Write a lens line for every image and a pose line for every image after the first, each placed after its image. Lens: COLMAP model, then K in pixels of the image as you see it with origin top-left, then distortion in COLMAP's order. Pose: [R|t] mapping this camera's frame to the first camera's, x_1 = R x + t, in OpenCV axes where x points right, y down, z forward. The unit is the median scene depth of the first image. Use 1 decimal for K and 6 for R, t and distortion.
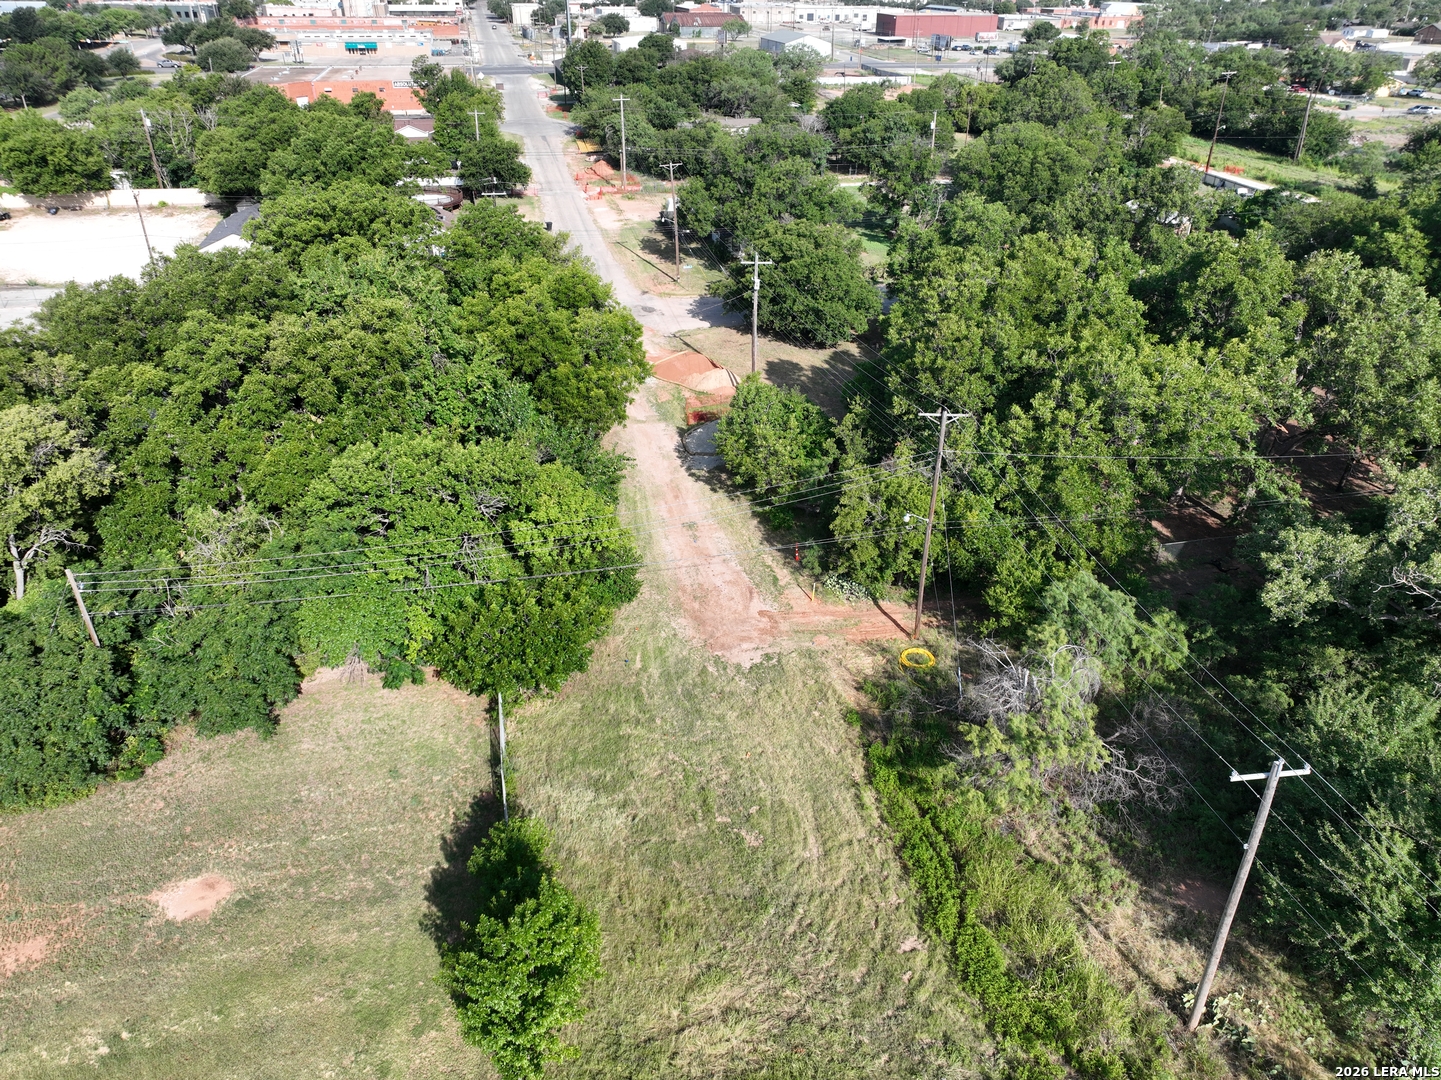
lens RADIAL K [[1010.8, 0, 720.5], [0, 1010.8, 540.0], [0, 0, 1]] dist [-0.006500, 0.028254]
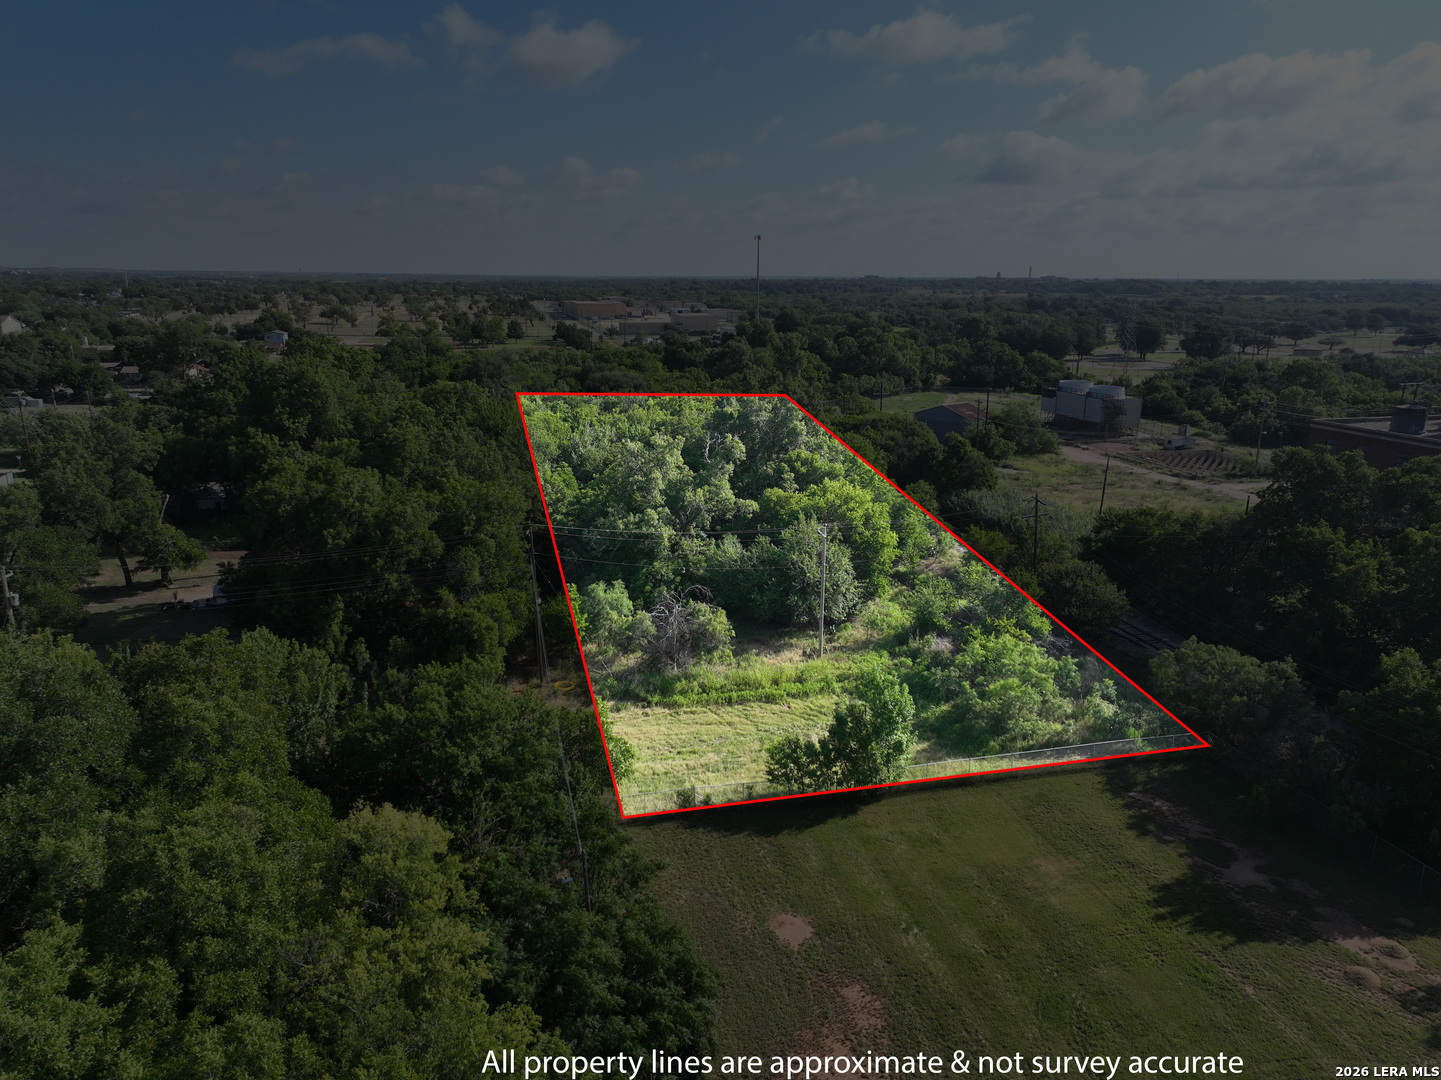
lens RADIAL K [[1007.5, 0, 725.2], [0, 1007.5, 533.3], [0, 0, 1]] dist [-0.005127, 0.009963]
pose [[-0.020692, -0.255543, 0.966576, -1.121883], [0.483810, 0.843488, 0.233358, -0.288657], [-0.874928, 0.472468, 0.106181, 0.473420]]
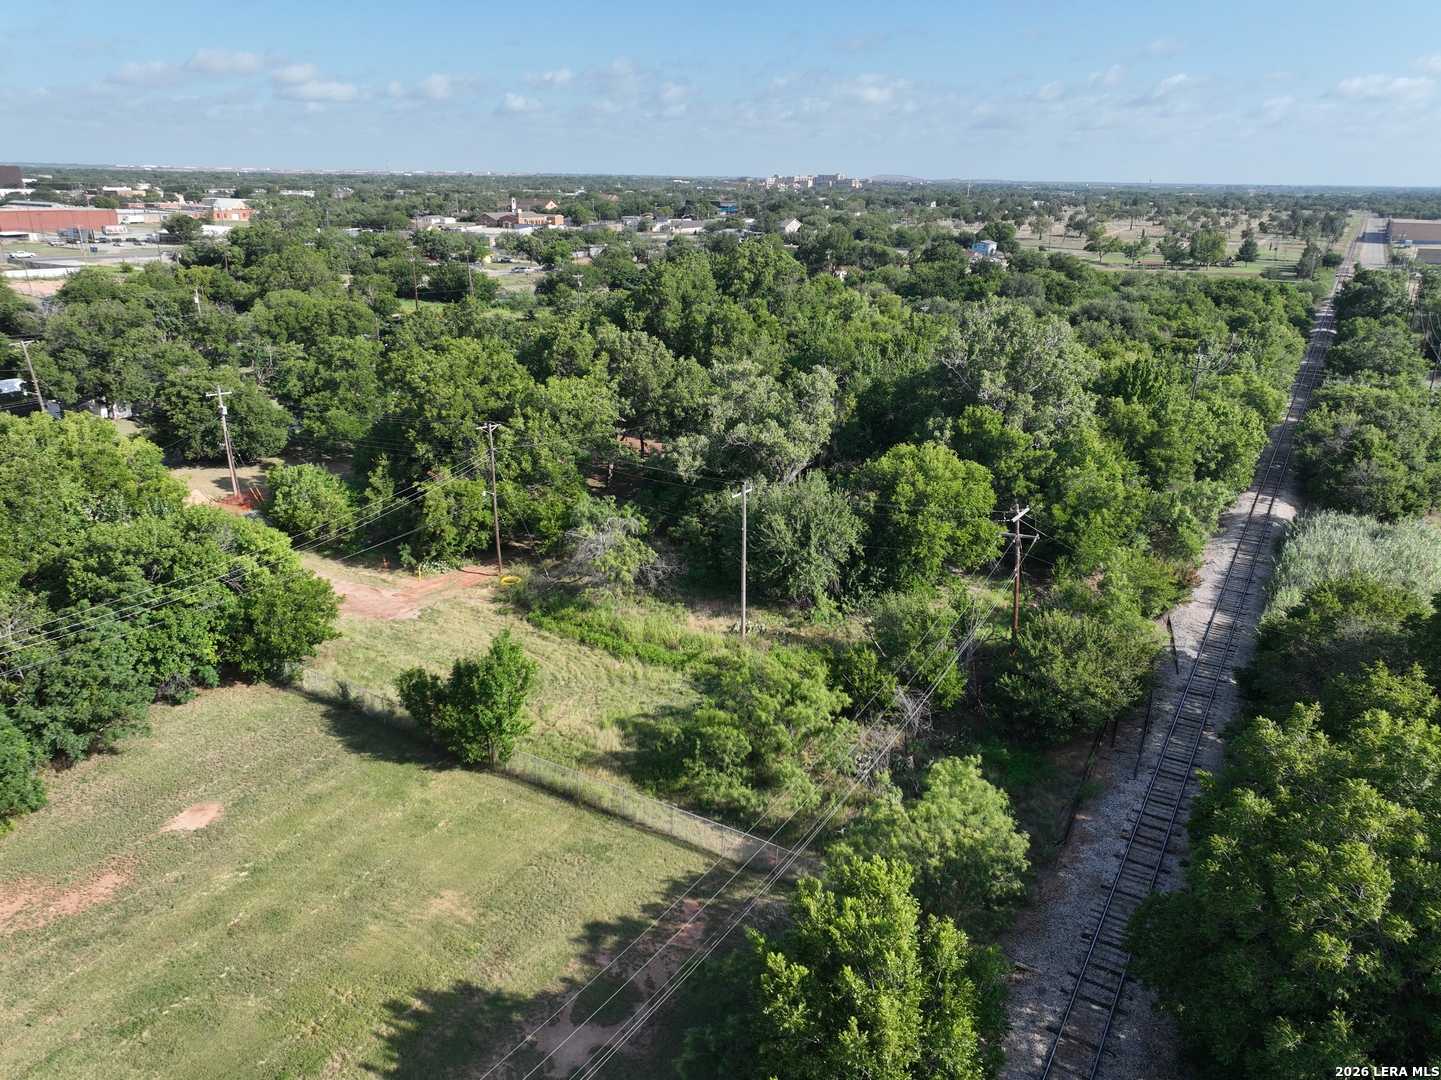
lens RADIAL K [[1010.8, 0, 720.5], [0, 1010.8, 540.0], [0, 0, 1]] dist [-0.006500, 0.028254]
pose [[0.694472, -0.242095, 0.677568, -0.588008], [0.347591, 0.937404, -0.021329, 0.188748], [-0.629991, 0.250329, 0.735151, -0.366622]]
